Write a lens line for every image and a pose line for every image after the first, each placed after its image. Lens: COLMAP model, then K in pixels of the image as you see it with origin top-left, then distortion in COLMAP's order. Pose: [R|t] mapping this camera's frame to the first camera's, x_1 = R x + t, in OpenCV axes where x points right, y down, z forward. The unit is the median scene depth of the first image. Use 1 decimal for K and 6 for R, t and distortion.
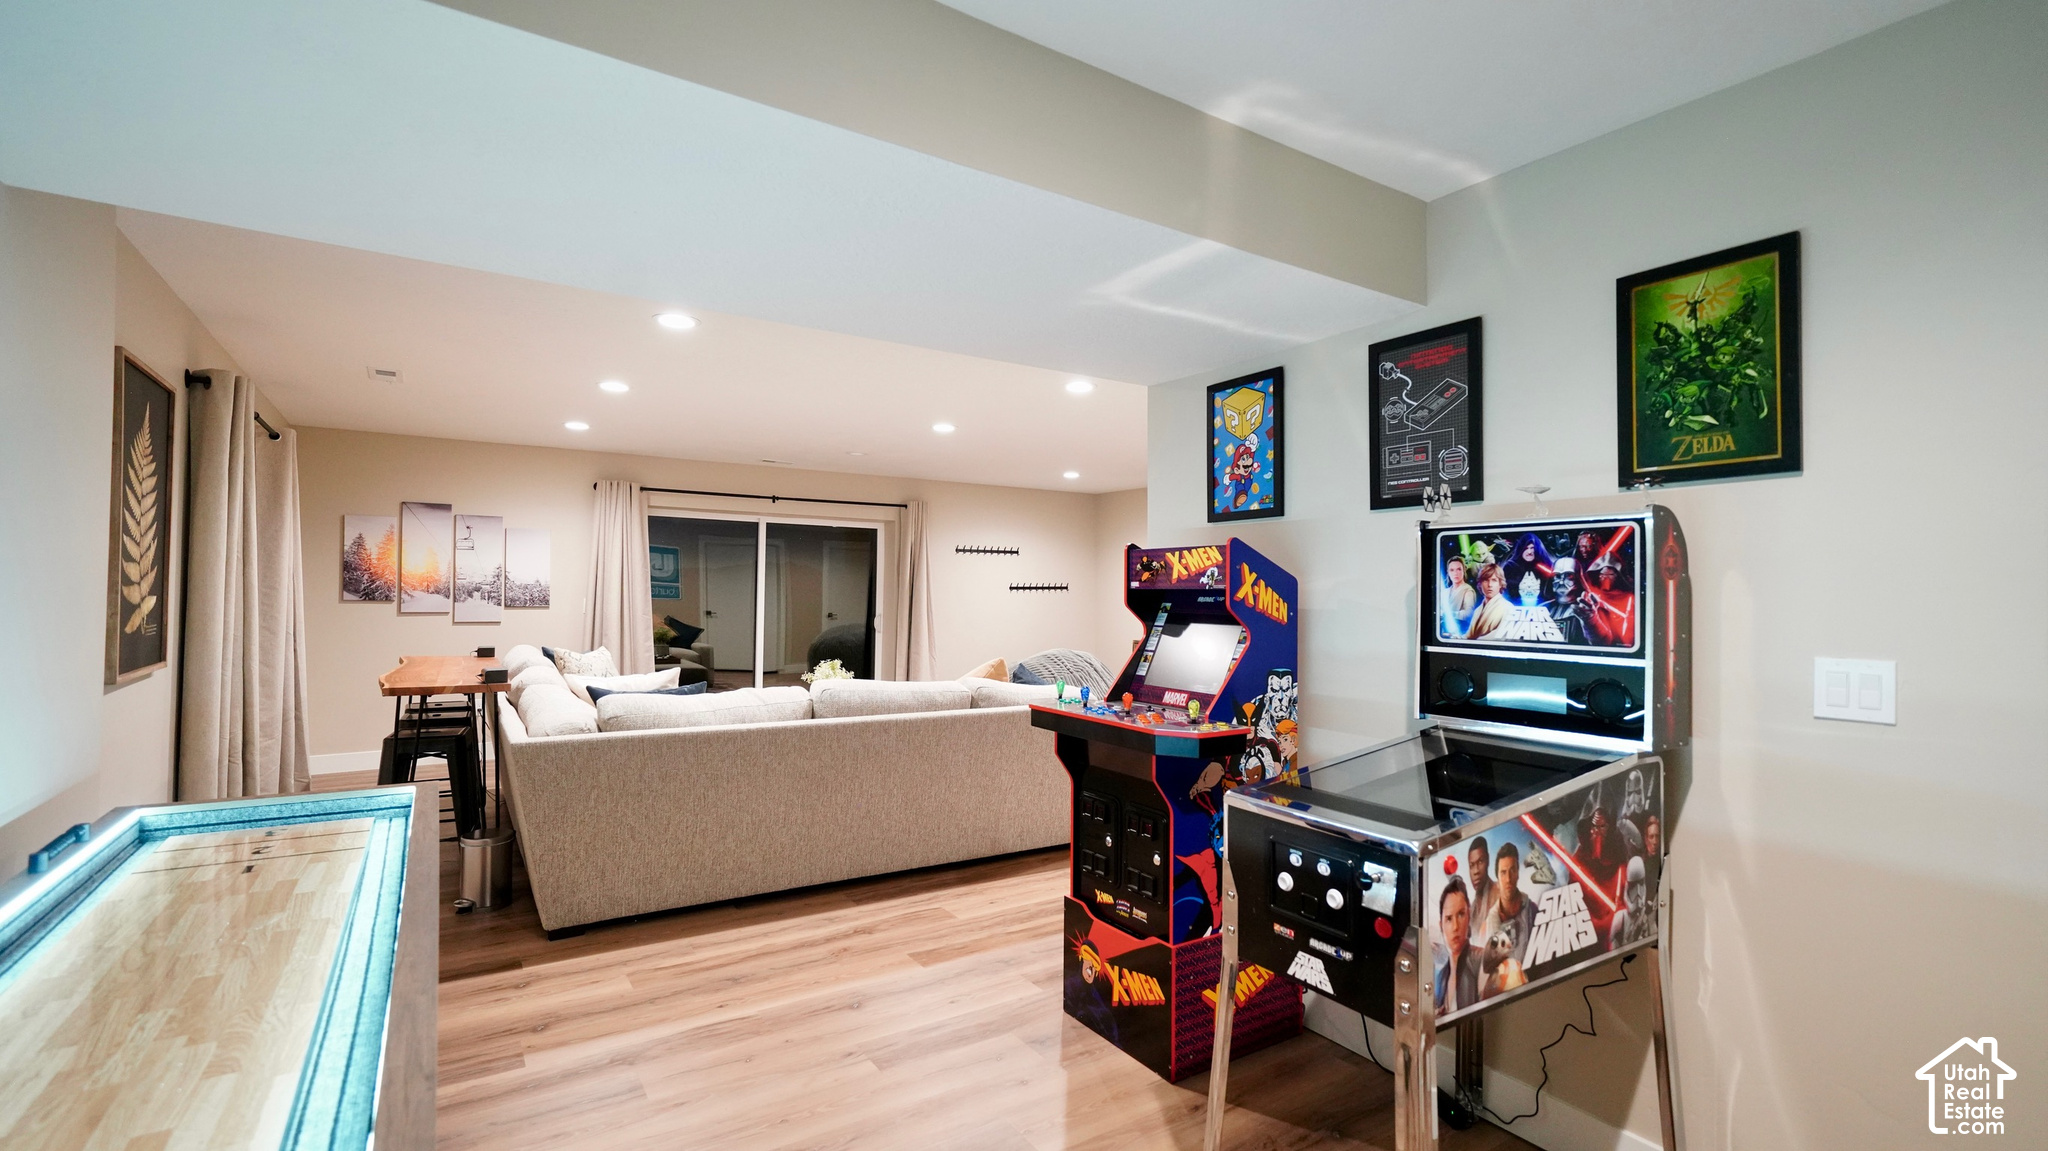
lens RADIAL K [[908.2, 0, 1020.4], [0, 908.2, 577.3], [0, 0, 1]] dist [0.003460, 0.000777]
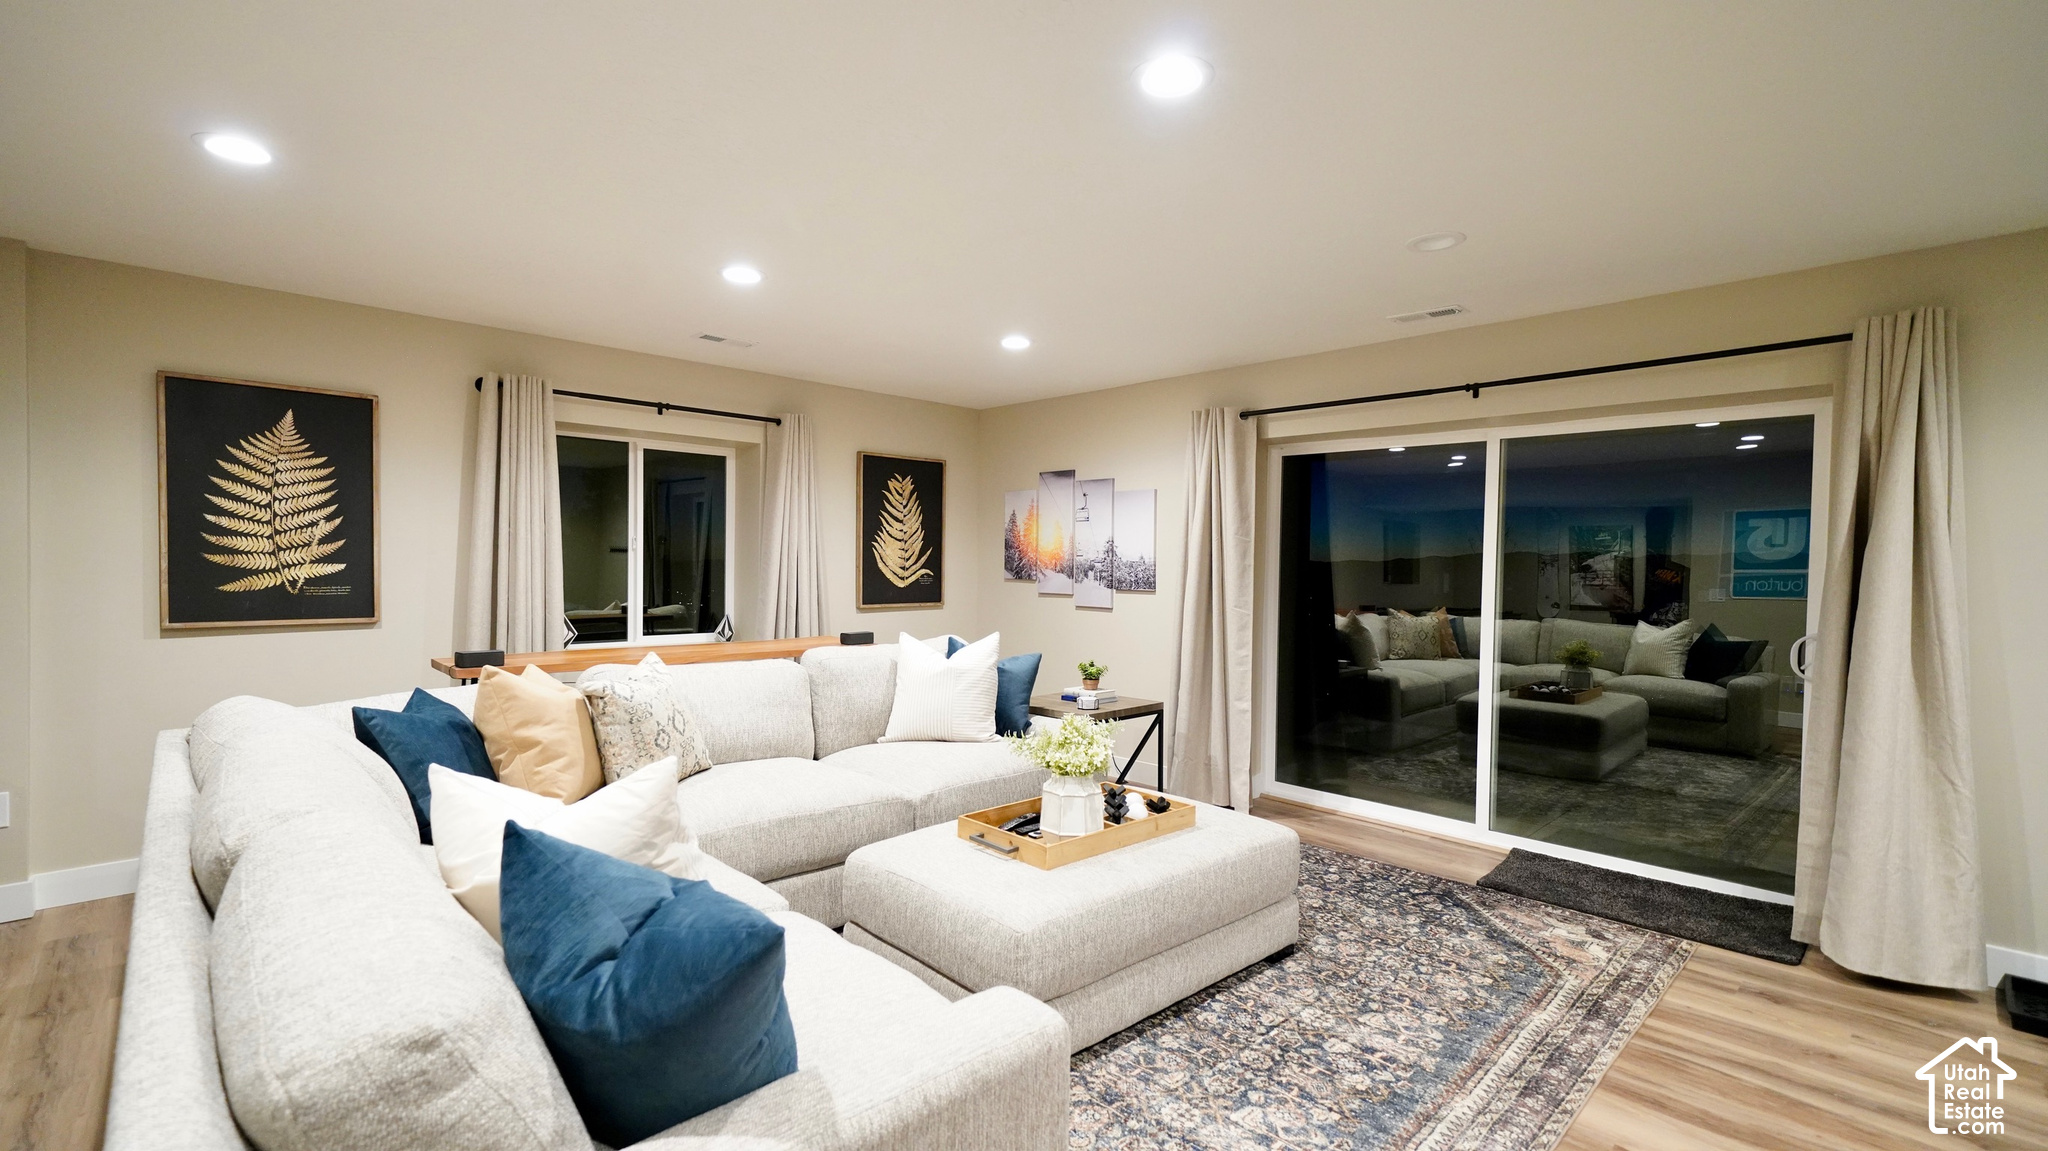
lens RADIAL K [[908.2, 0, 1018.2], [0, 908.2, 578.7], [0, 0, 1]] dist [0.003460, 0.000777]
pose [[0.194513, 0.008434, -0.980864, 0.585015], [0.003711, 0.999950, 0.009334, 0.041443], [0.980893, -0.005456, 0.194472, 2.131192]]
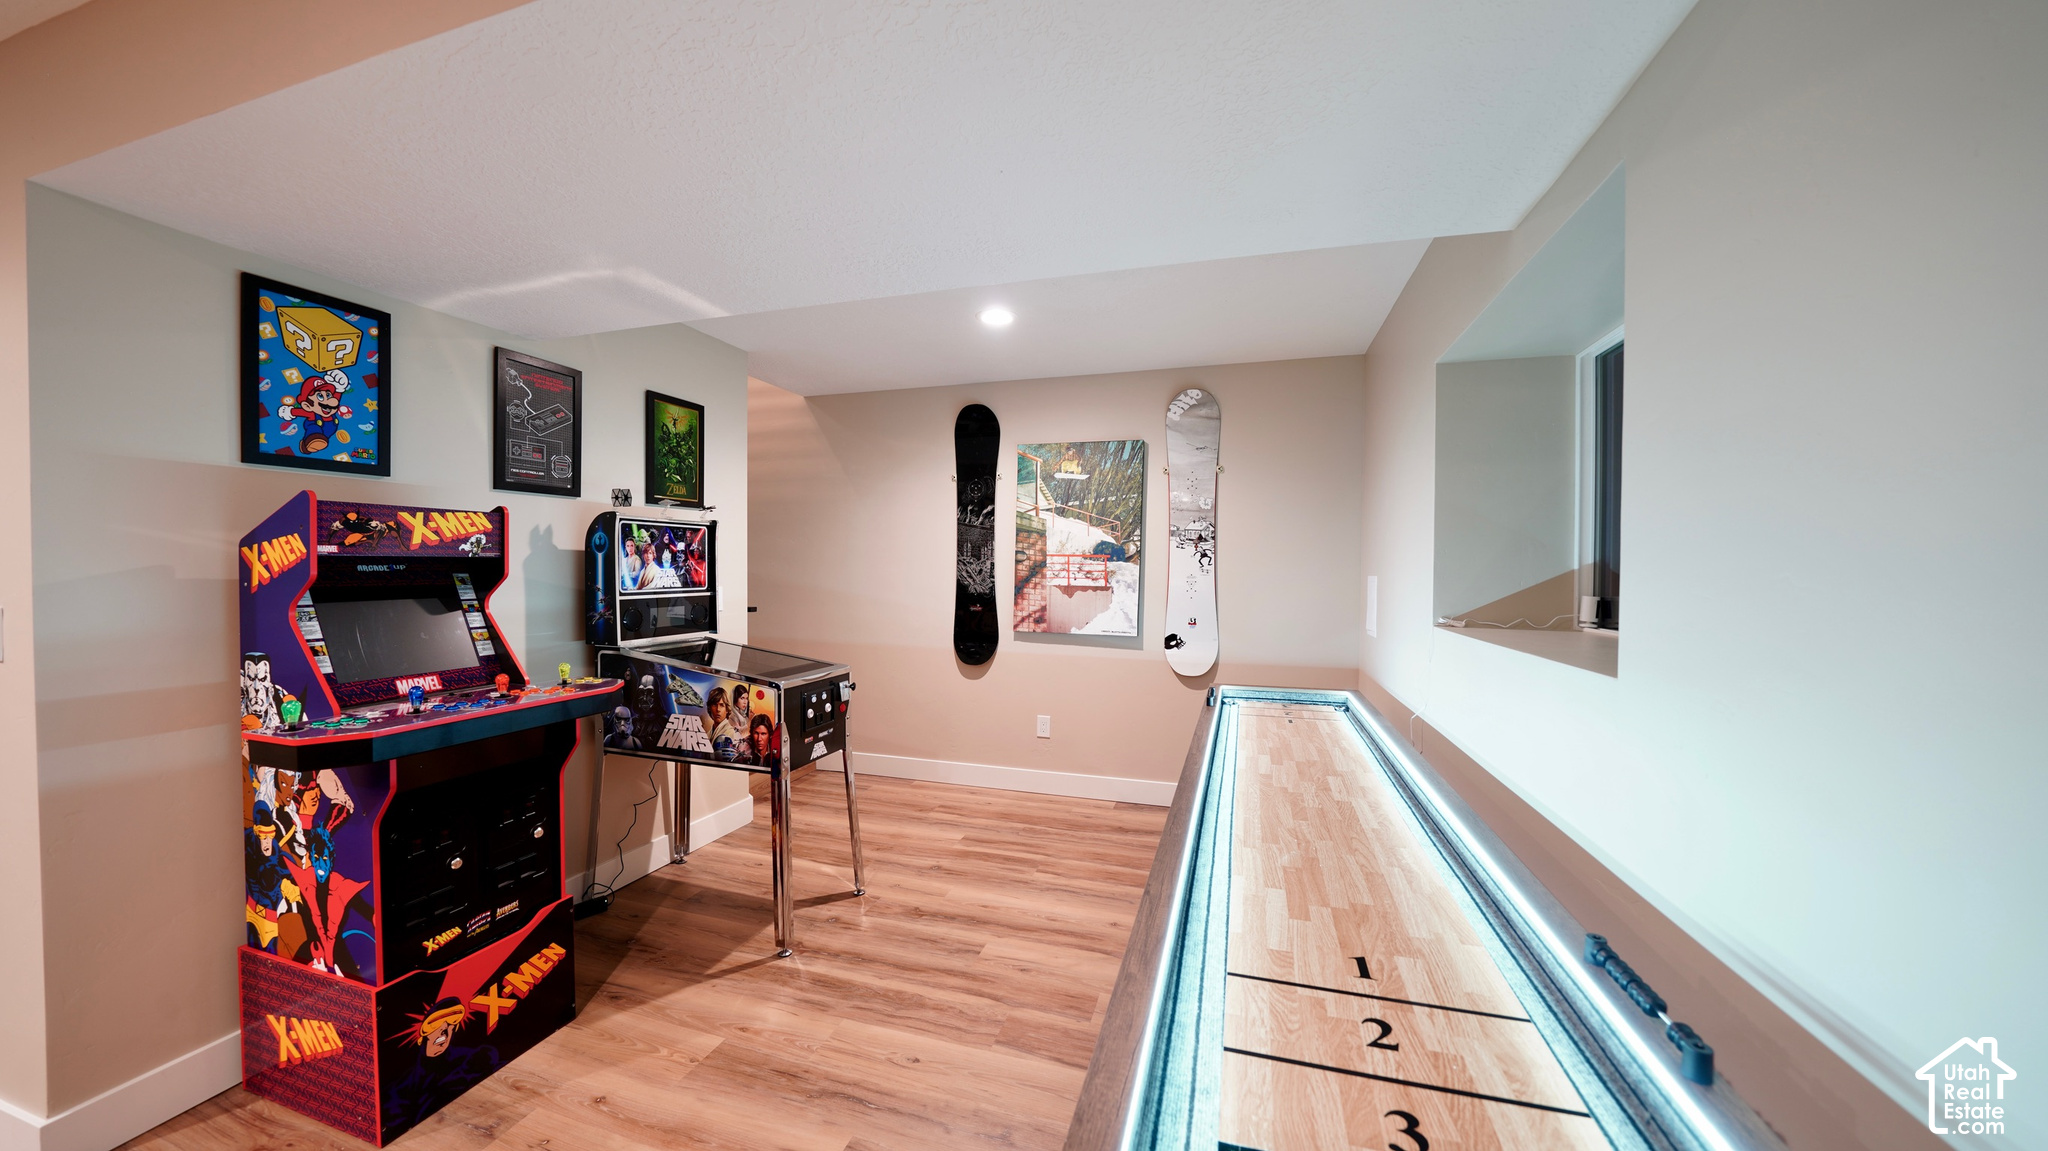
lens RADIAL K [[707.4, 0, 1016.4], [0, 707.4, 576.9], [0, 0, 1]] dist [-0.023614, 0.002363]
pose [[-0.636923, -0.026641, 0.770467, -0.783622], [-0.025254, 0.999587, 0.013686, 0.010342], [-0.770514, -0.010740, -0.637333, 1.124622]]
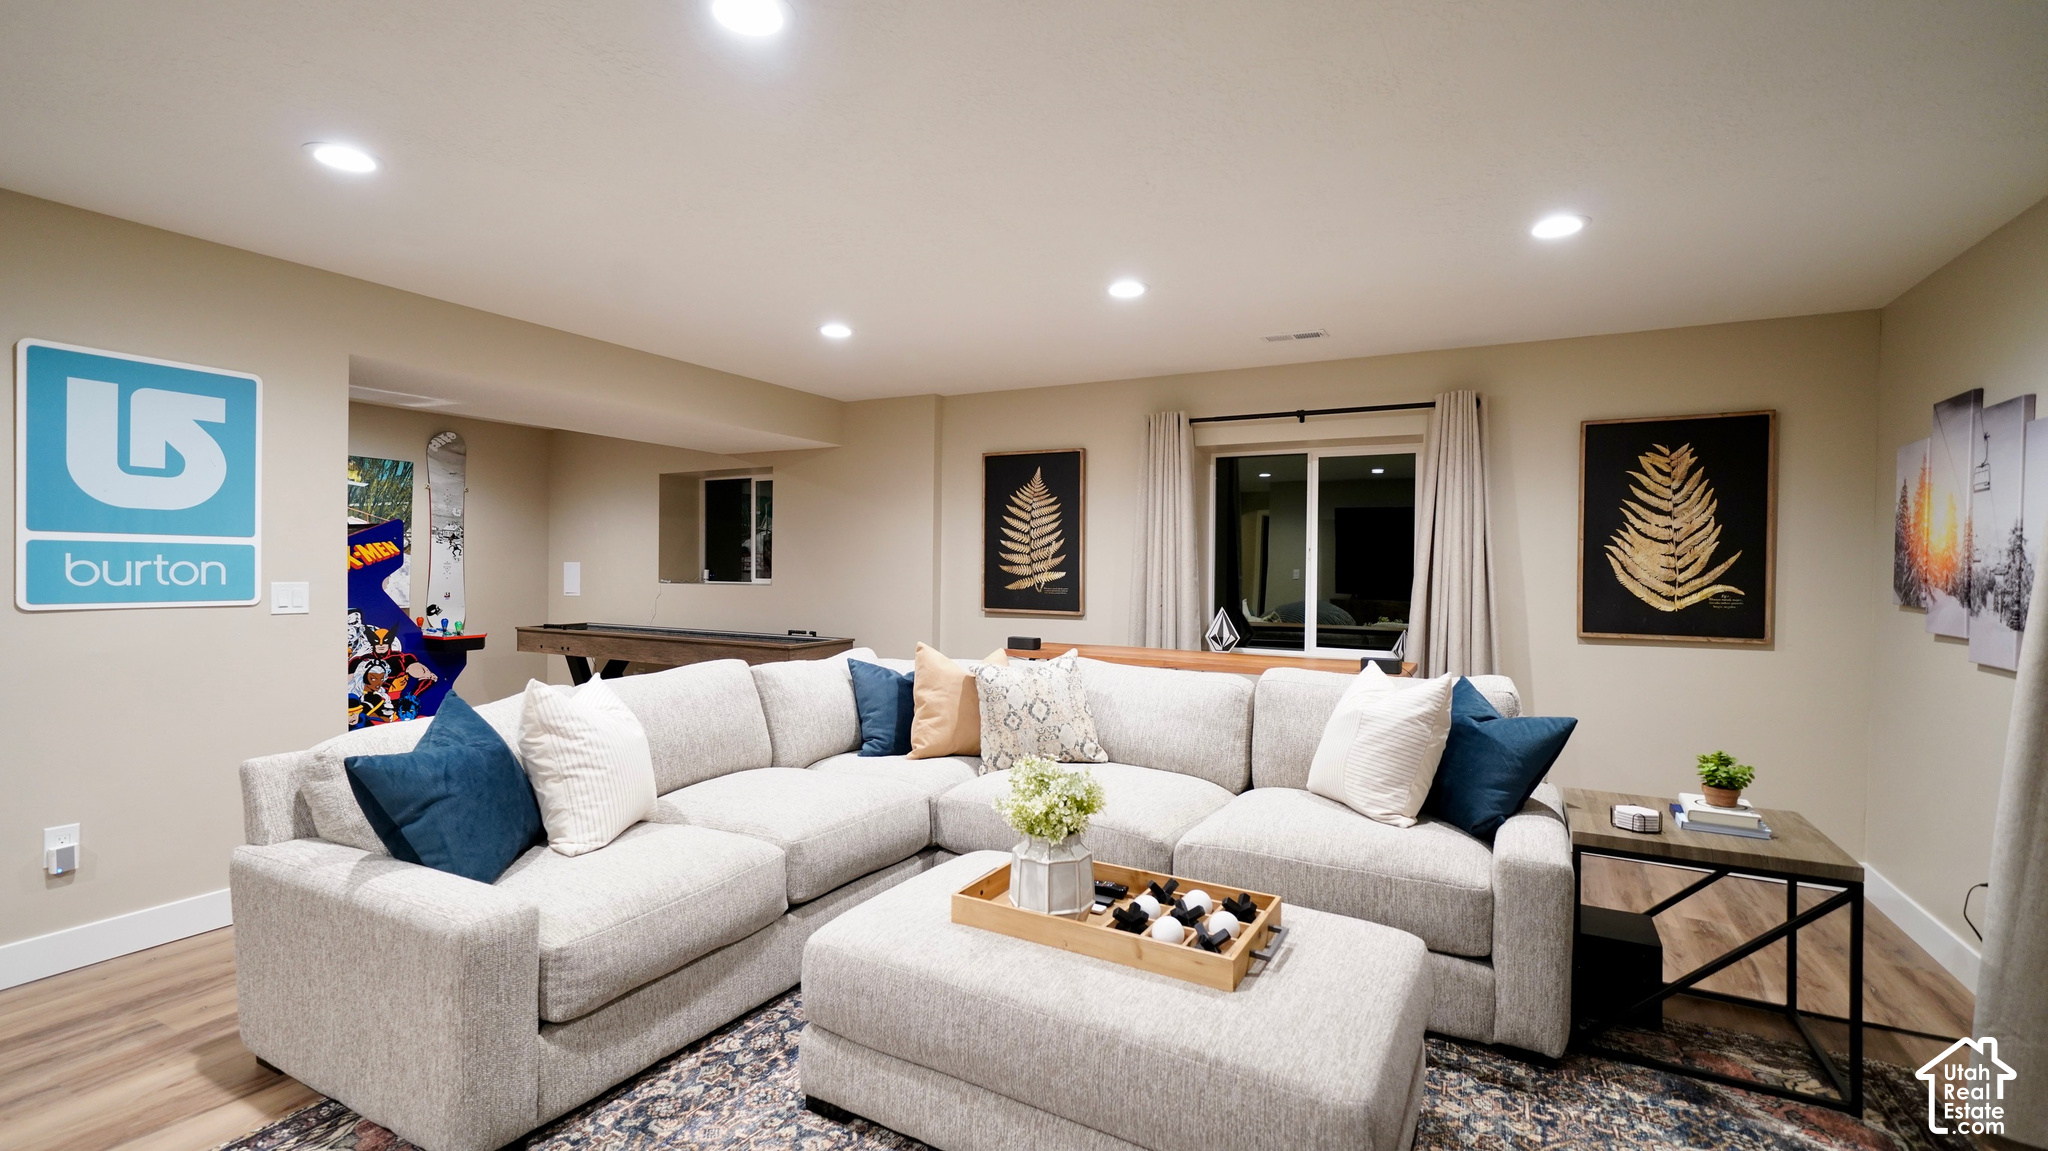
lens RADIAL K [[908.2, 0, 1020.5], [0, 908.2, 578.2], [0, 0, 1]] dist [0.003460, 0.000777]
pose [[-0.878849, -0.014226, -0.476889, -0.054980], [-0.014981, 0.999885, -0.002218, 0.047611], [0.476866, 0.005195, -0.878961, 3.185583]]
